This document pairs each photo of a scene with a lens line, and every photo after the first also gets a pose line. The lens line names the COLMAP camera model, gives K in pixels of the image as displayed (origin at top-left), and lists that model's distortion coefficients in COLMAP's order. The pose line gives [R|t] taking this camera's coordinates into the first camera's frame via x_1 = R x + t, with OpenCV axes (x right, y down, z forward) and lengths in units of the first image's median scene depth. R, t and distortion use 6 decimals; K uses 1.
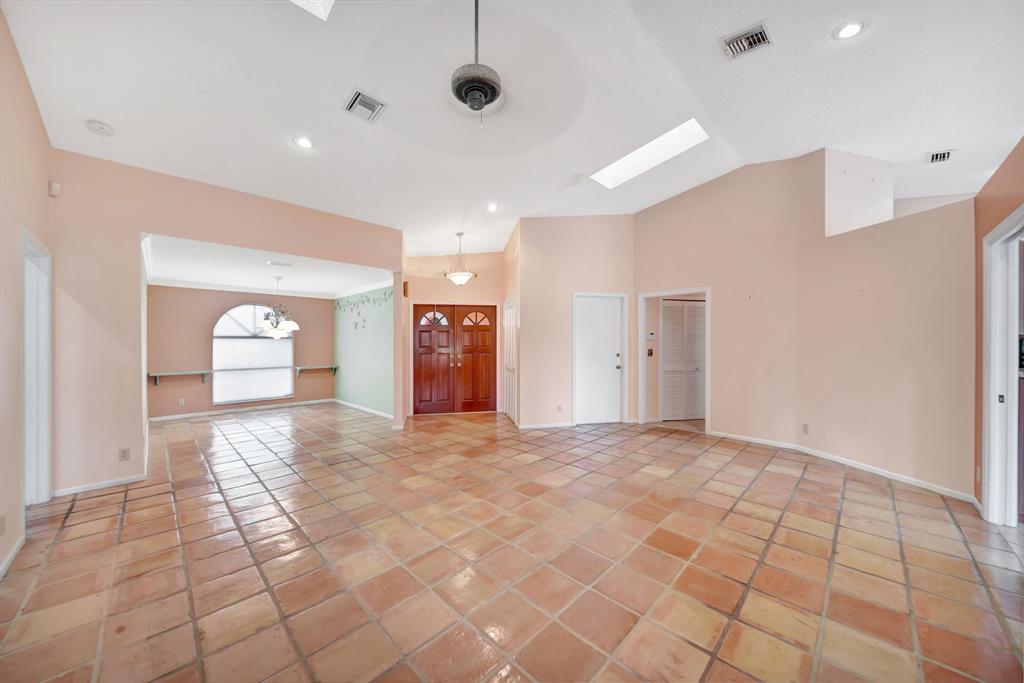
lens RADIAL K [[359.8, 0, 514.4], [0, 359.8, 348.2], [0, 0, 1]] dist [0.000874, -0.000029]
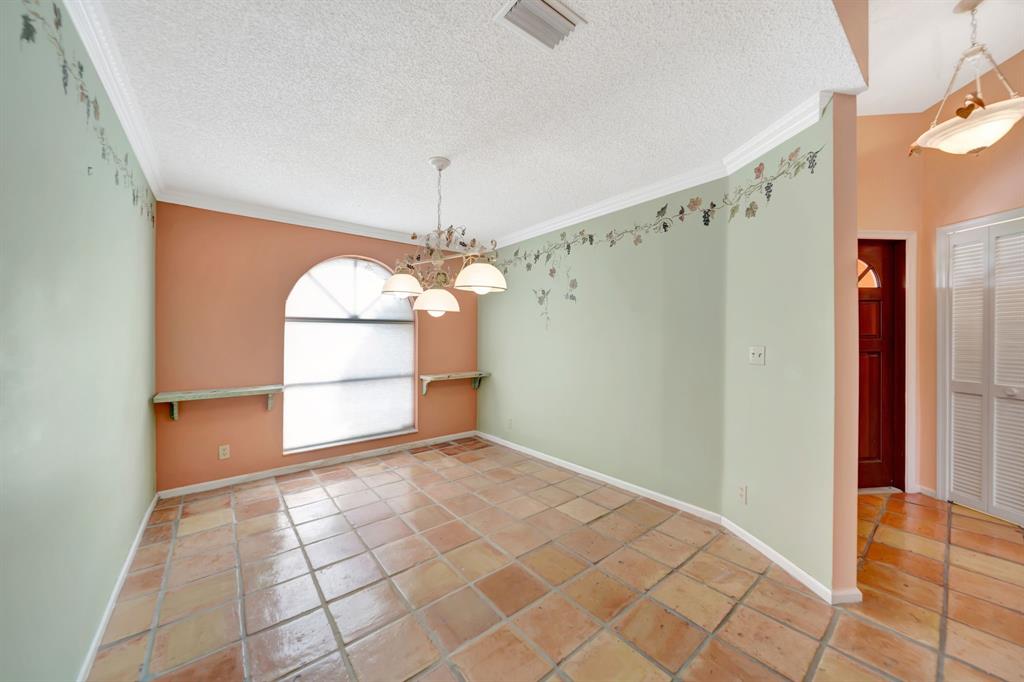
lens RADIAL K [[359.8, 0, 508.9], [0, 359.8, 335.8], [0, 0, 1]] dist [0.000874, -0.000029]
pose [[0.993943, -0.002227, -0.109877, -0.462668], [0.000245, 0.999837, -0.018049, 0.001705], [0.109899, 0.017912, 0.993781, 0.526991]]
